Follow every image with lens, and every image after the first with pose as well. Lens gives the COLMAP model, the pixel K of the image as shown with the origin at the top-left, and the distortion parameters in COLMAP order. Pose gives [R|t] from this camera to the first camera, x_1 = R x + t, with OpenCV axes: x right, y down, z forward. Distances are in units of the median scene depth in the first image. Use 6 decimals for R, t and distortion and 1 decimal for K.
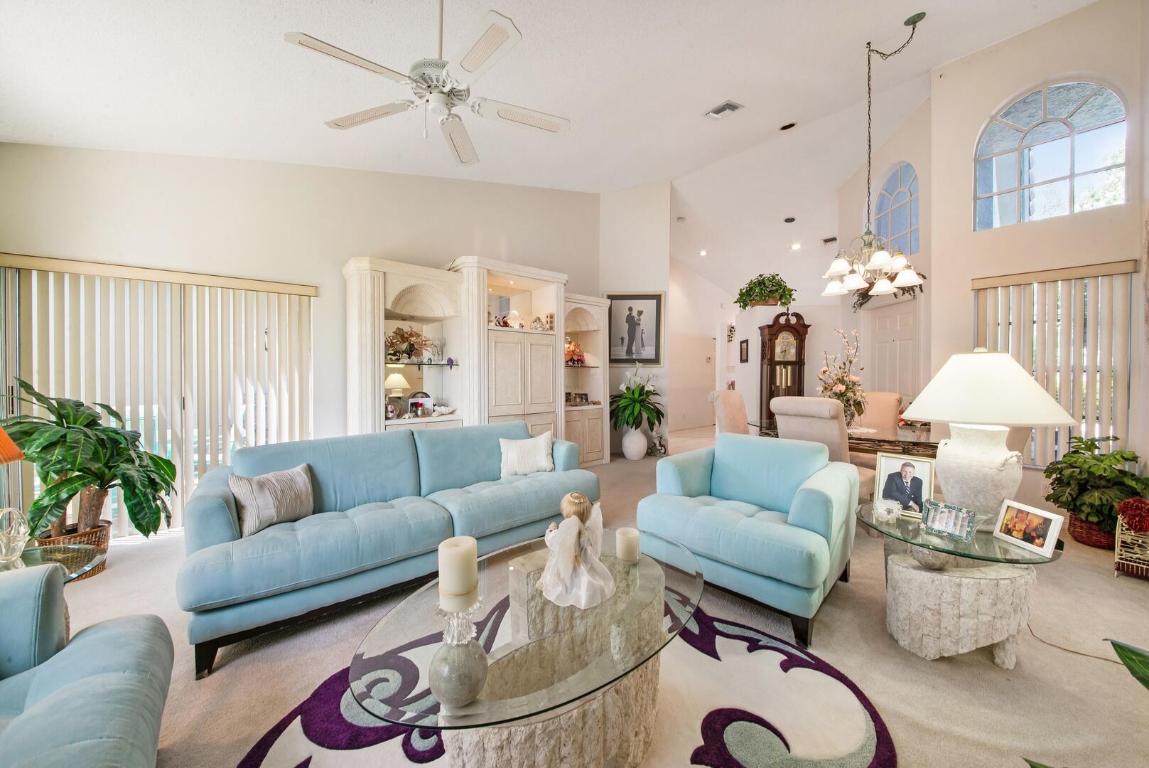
lens RADIAL K [[392.3, 0, 574.5], [0, 392.3, 384.0], [0, 0, 1]] dist [-0.018079, -0.000065]
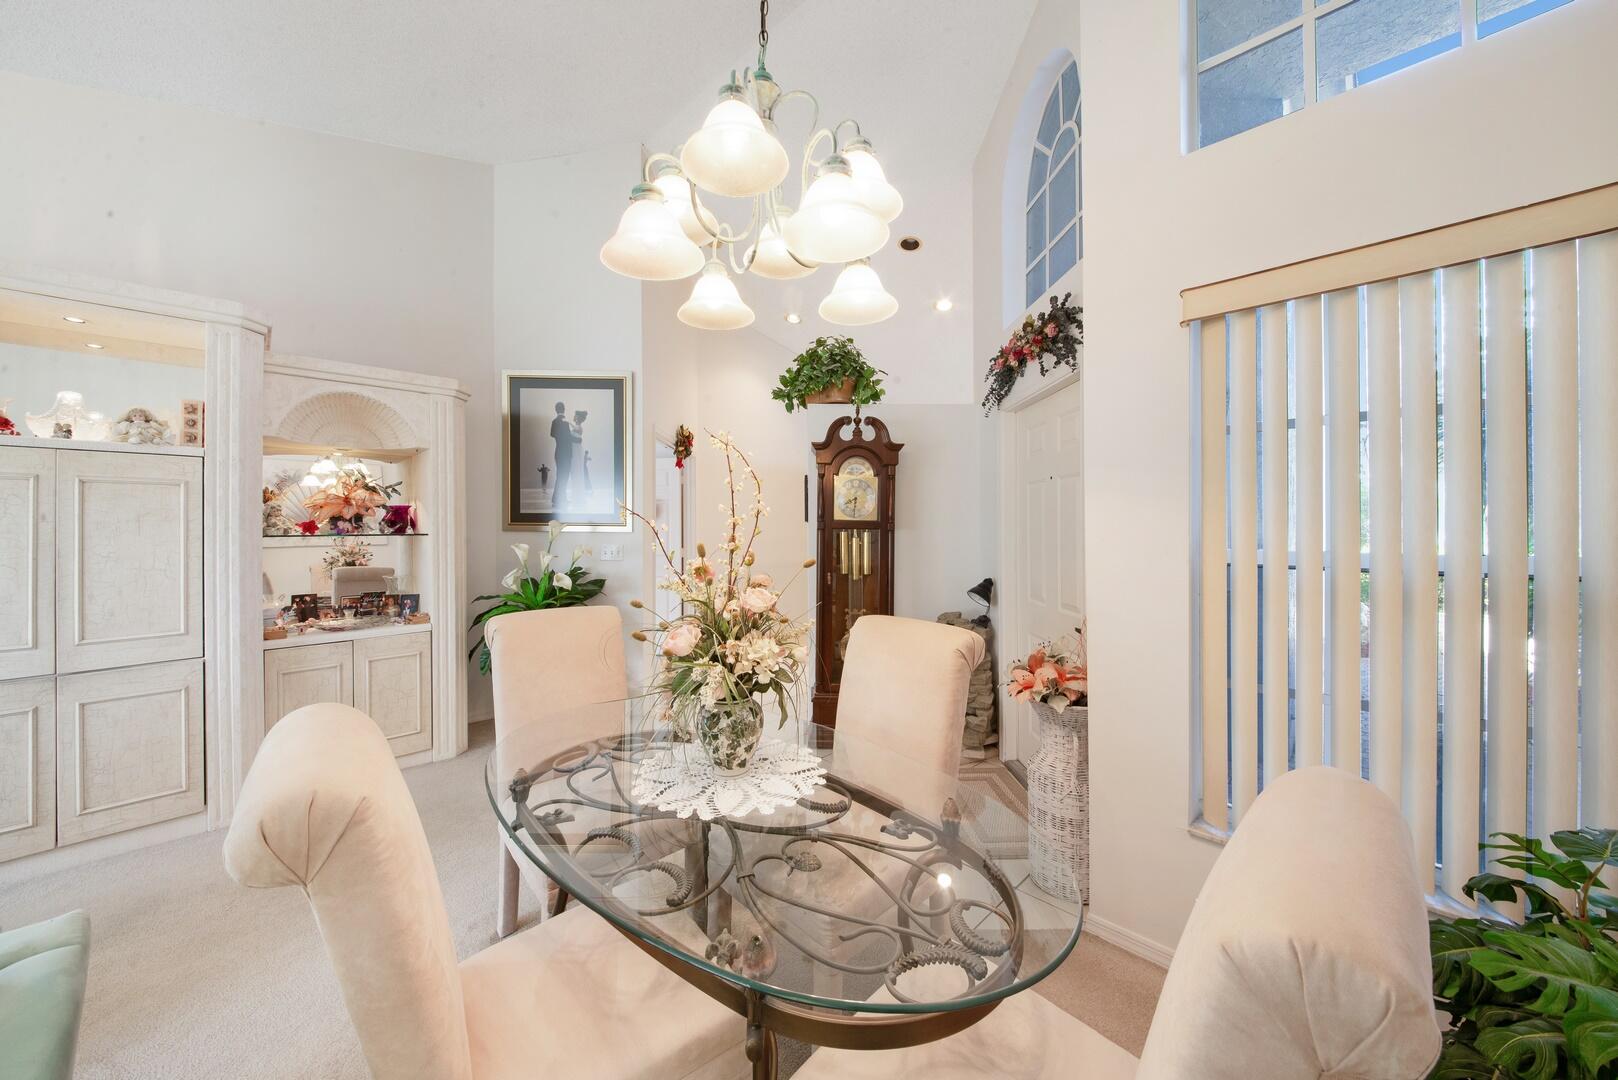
lens RADIAL K [[543.6, 0, 818.5], [0, 543.6, 531.4], [0, 0, 1]] dist [-0.000613, -0.000080]
pose [[0.994925, -0.000686, 0.100613, 0.435029], [0.001578, 0.999960, -0.008784, -0.041821], [-0.100603, 0.008898, 0.994887, 0.365019]]
